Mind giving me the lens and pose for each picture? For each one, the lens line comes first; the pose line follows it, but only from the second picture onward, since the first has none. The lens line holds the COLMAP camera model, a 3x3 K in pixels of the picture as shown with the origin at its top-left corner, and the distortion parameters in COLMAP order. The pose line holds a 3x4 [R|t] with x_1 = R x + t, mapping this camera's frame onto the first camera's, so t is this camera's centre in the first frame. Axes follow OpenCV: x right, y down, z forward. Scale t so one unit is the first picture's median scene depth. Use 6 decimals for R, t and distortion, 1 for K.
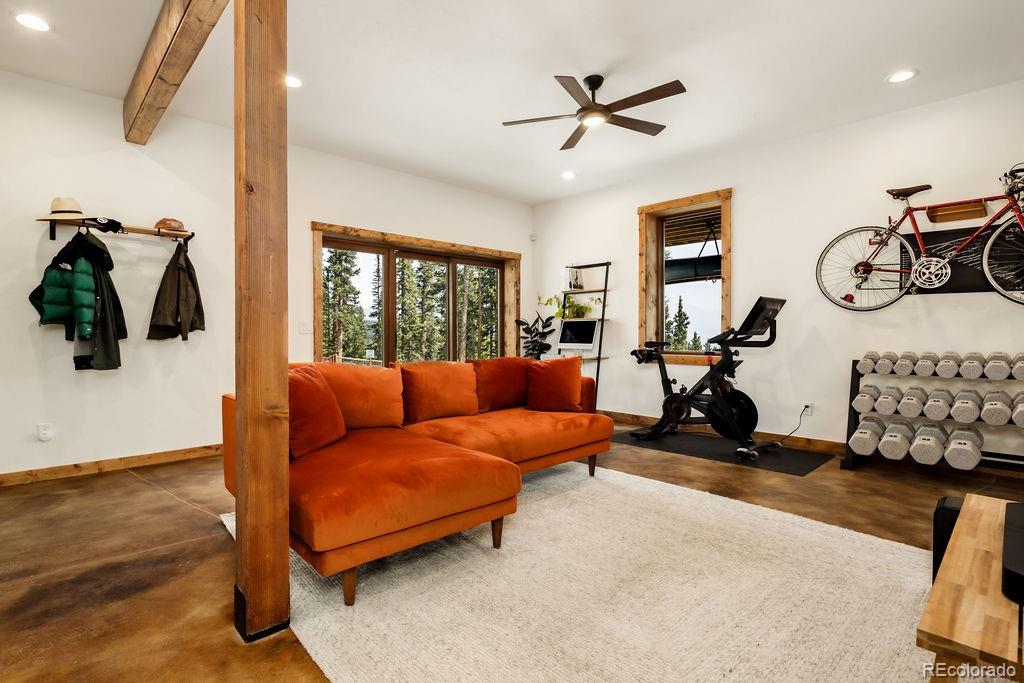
lens RADIAL K [[497.4, 0, 511.3], [0, 497.4, 335.4], [0, 0, 1]] dist [0.001632, -0.000120]
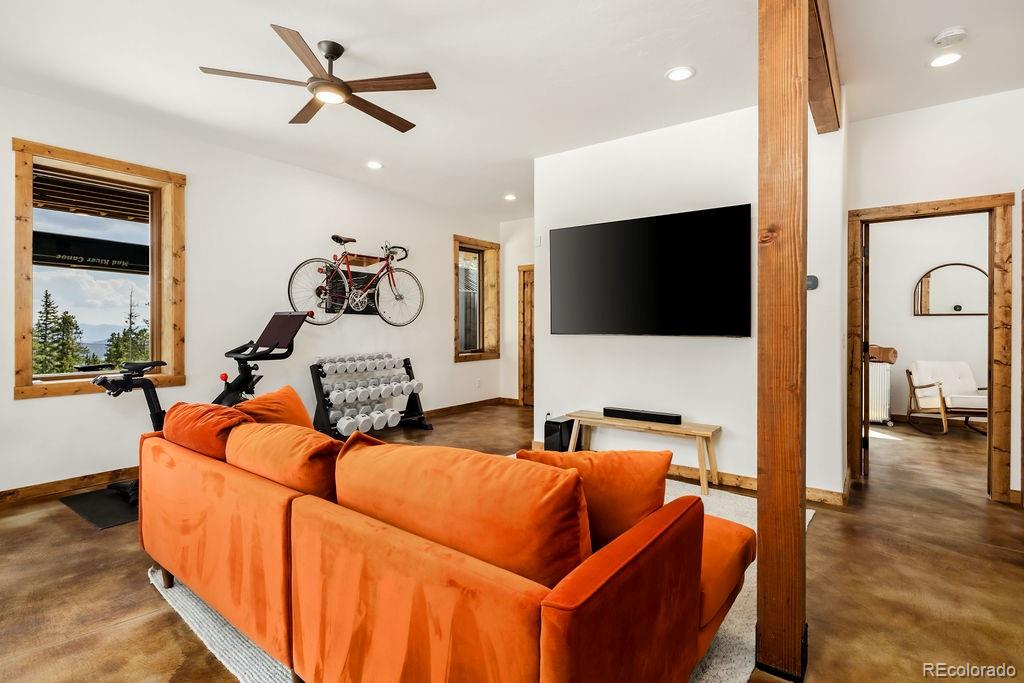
lens RADIAL K [[494.5, 0, 509.2], [0, 494.5, 325.4], [0, 0, 1]] dist [0.000205, -0.000286]
pose [[-0.164969, 0.002425, 0.986296, -0.644486], [0.002634, 0.999994, -0.002018, -0.047617], [-0.986295, 0.002265, -0.164974, 0.787087]]
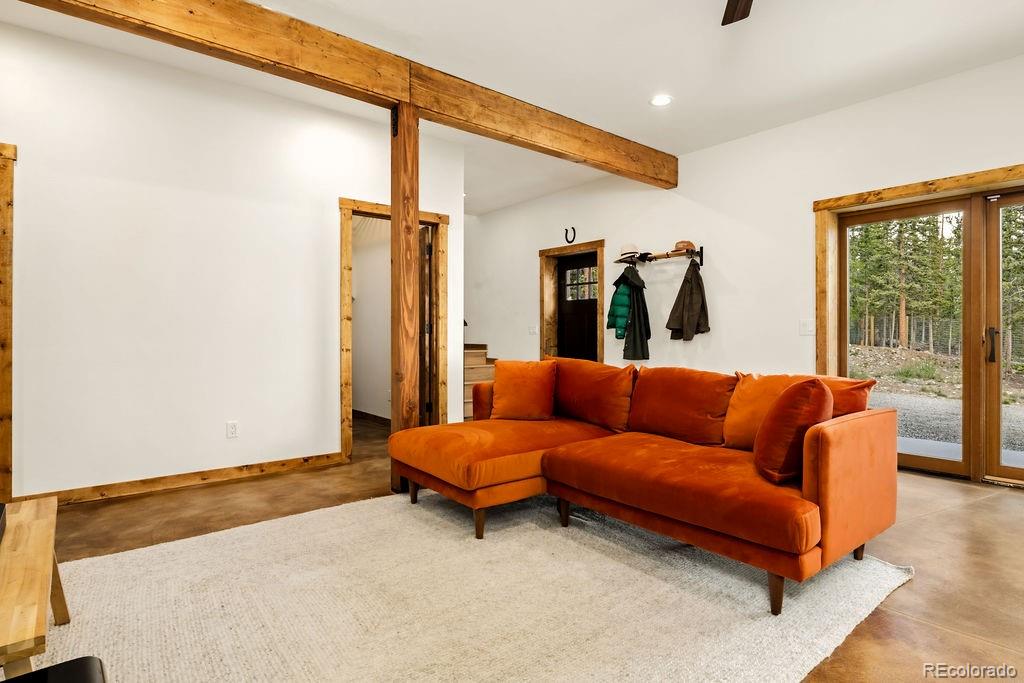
lens RADIAL K [[538.1, 0, 528.5], [0, 538.1, 337.9], [0, 0, 1]] dist [0.000622, 0.000145]
pose [[-0.064788, 0.006792, -0.997876, 0.689767], [-0.004382, 0.999965, 0.007091, -0.003940], [0.997889, 0.004832, -0.064756, 0.736611]]
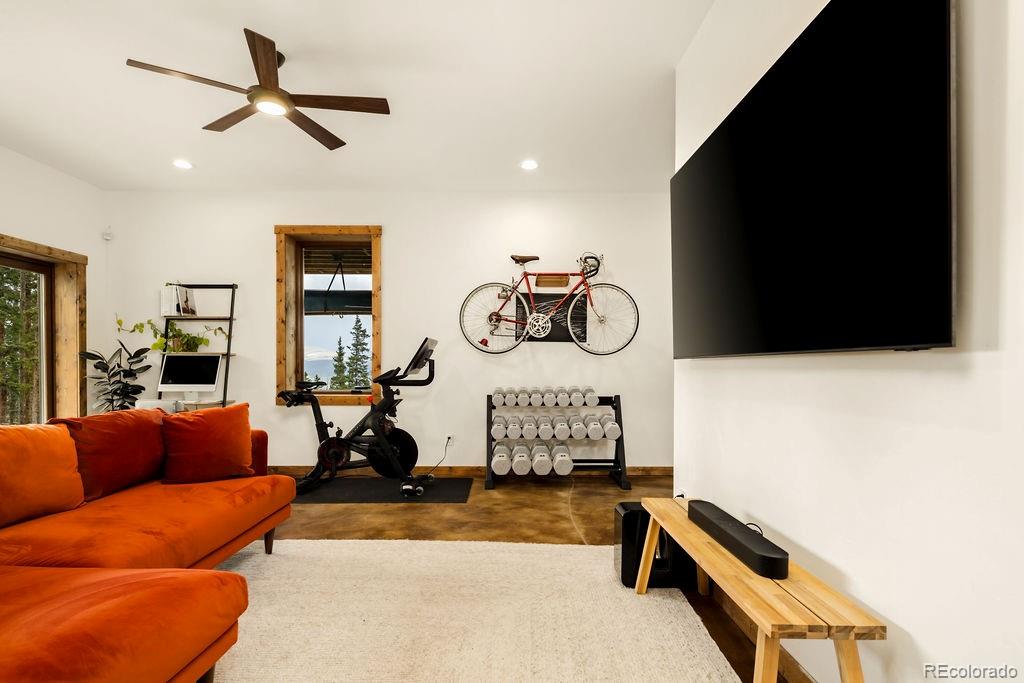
lens RADIAL K [[501.0, 0, 509.6], [0, 501.0, 373.7], [0, 0, 1]] dist [0.002148, -0.000017]
pose [[0.692500, -0.007048, 0.721383, -0.141462], [-0.000617, 0.999946, 0.010361, -0.014431], [-0.721418, -0.007620, 0.692458, 0.155592]]
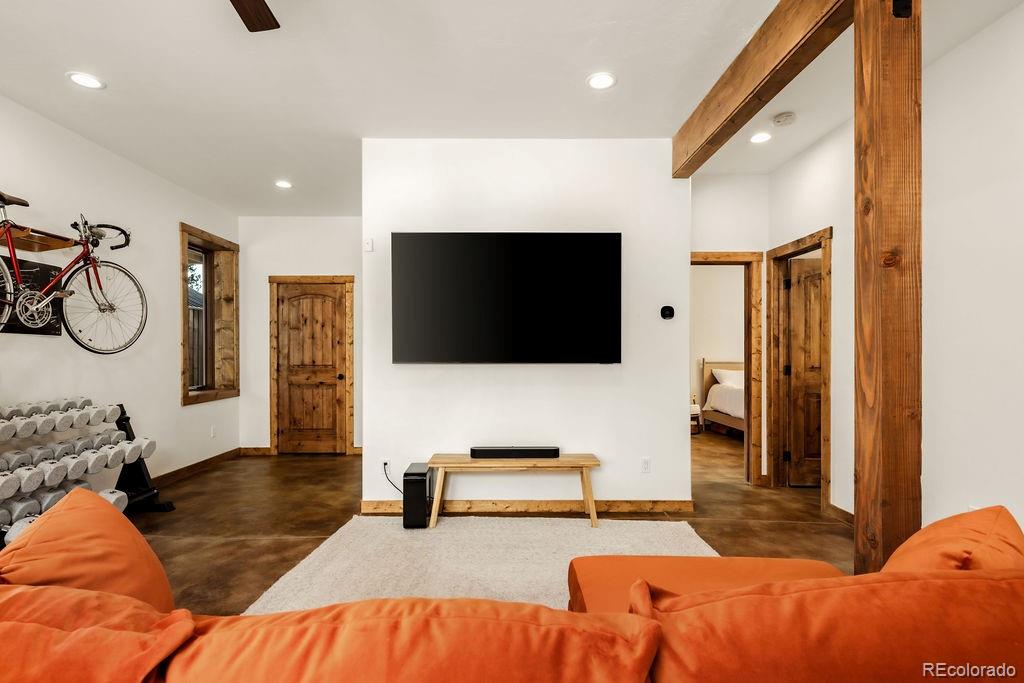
lens RADIAL K [[494.9, 0, 507.5], [0, 494.9, 351.5], [0, 0, 1]] dist [0.000478, -0.000243]
pose [[-0.722659, 0.004153, 0.691192, -0.294445], [0.005350, 0.999986, -0.000415, -0.049721], [-0.691184, 0.003398, -0.722671, 1.030117]]
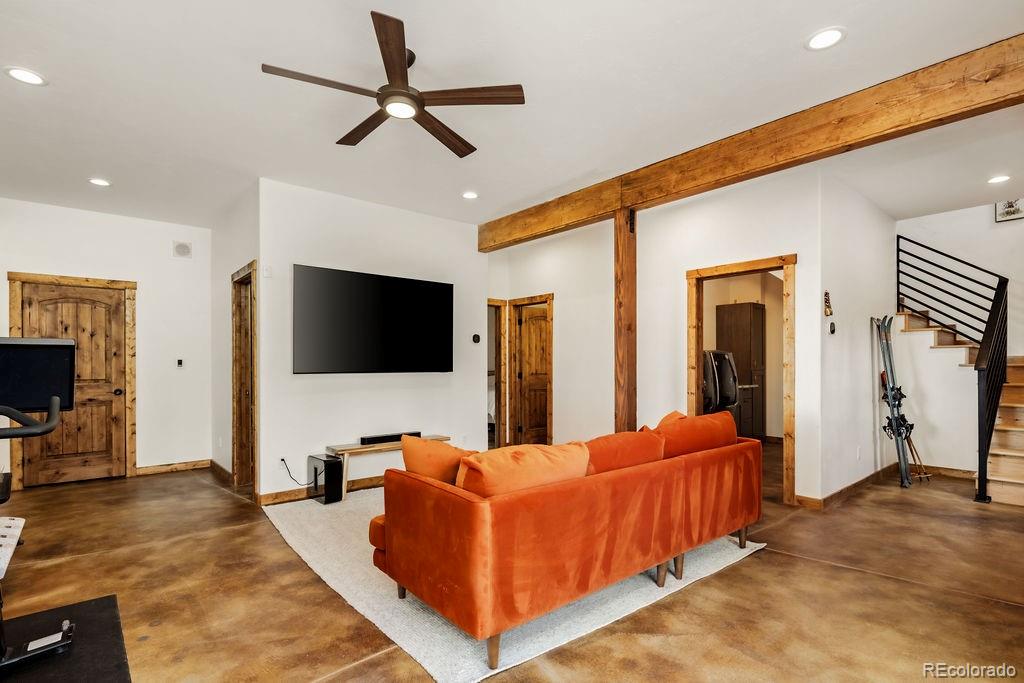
lens RADIAL K [[498.9, 0, 503.7], [0, 498.9, 361.3], [0, 0, 1]] dist [0.000531, -0.000447]
pose [[-0.997530, 0.005267, 0.070039, -0.034510], [0.005119, 0.999984, -0.002292, -0.052471], [-0.070050, -0.001928, -0.997542, 1.615002]]
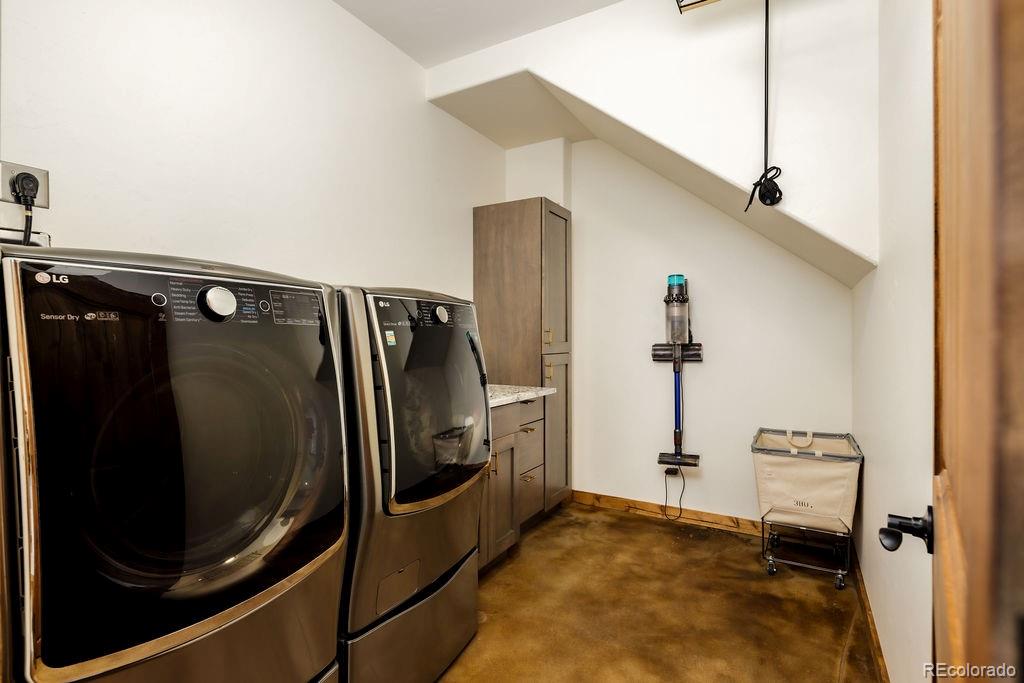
lens RADIAL K [[497.4, 0, 511.3], [0, 497.4, 335.4], [0, 0, 1]] dist [0.001632, -0.000120]
pose [[-0.959612, 0.002304, -0.281317, -0.568464], [0.001870, 0.999997, 0.001810, -0.049056], [0.281321, 0.001211, -0.959613, 0.407675]]
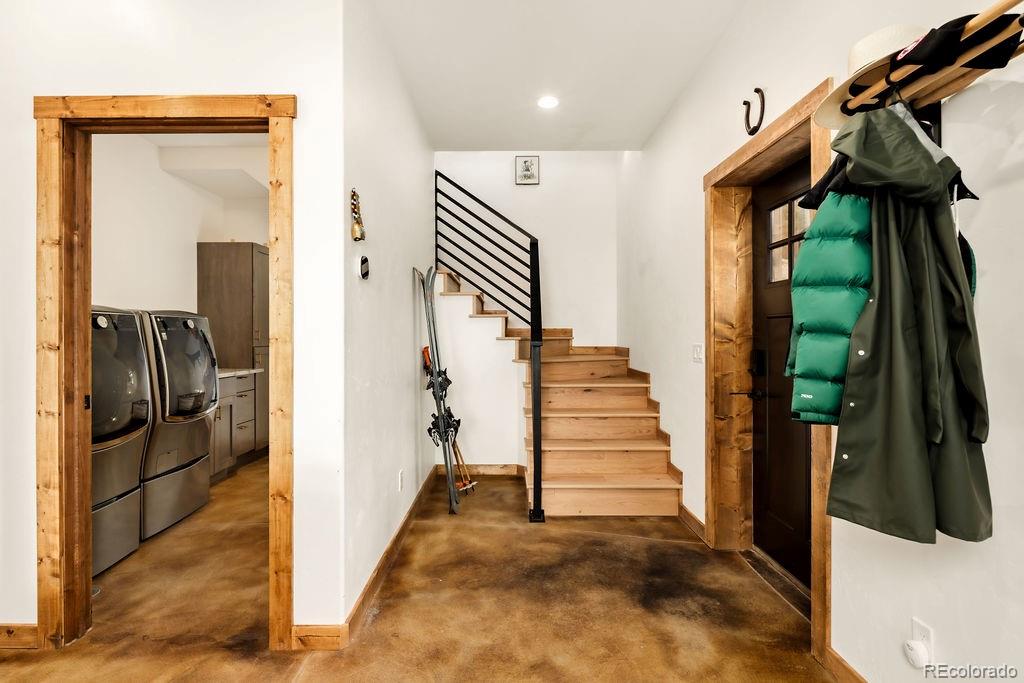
lens RADIAL K [[499.0, 0, 512.0], [0, 499.0, 341.5], [0, 0, 1]] dist [0.001471, 0.000220]
pose [[-0.691390, 0.011782, -0.722385, -0.392808], [0.001258, 0.999885, 0.015103, -0.049262], [0.722480, 0.009533, -0.691326, 0.968689]]
